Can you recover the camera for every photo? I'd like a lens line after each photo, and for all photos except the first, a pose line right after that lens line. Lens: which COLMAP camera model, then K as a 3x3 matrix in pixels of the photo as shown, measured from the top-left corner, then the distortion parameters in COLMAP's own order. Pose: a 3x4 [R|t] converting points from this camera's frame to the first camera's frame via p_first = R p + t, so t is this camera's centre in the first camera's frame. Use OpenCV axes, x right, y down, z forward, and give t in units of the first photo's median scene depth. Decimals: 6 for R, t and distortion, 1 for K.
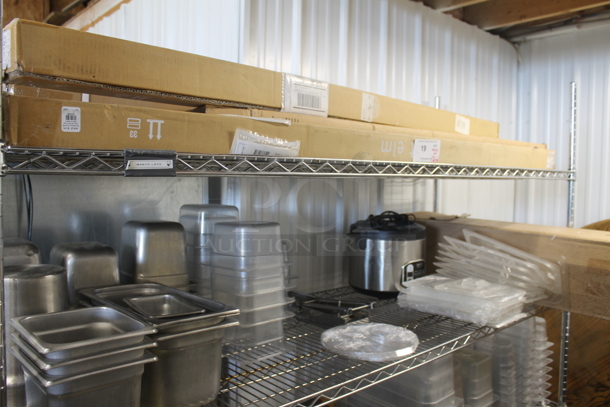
lens RADIAL K [[511.4, 0, 307.5], [0, 511.4, 201.5], [0, 0, 1]] dist [-0.171580, 0.151332]
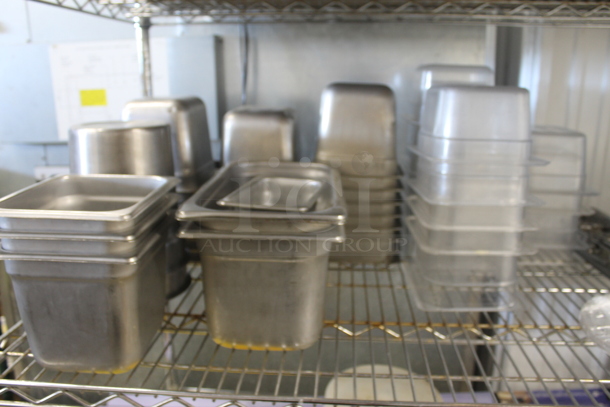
lens RADIAL K [[511.4, 0, 307.5], [0, 511.4, 201.5], [0, 0, 1]] dist [-0.171580, 0.151332]
pose [[0.693452, 0.159489, -0.702629, 0.126817], [-0.027248, 0.980300, 0.195625, 0.046478], [0.719987, -0.116511, 0.684137, 0.312227]]
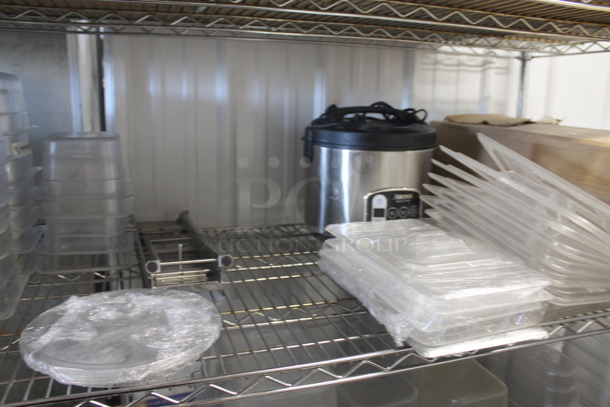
lens RADIAL K [[511.4, 0, 307.5], [0, 511.4, 201.5], [0, 0, 1]] dist [-0.171580, 0.151332]
pose [[0.920377, 0.088926, -0.380787, 0.342831], [-0.029726, 0.986892, 0.158622, 0.045298], [0.389901, -0.134673, 0.910956, 0.459543]]
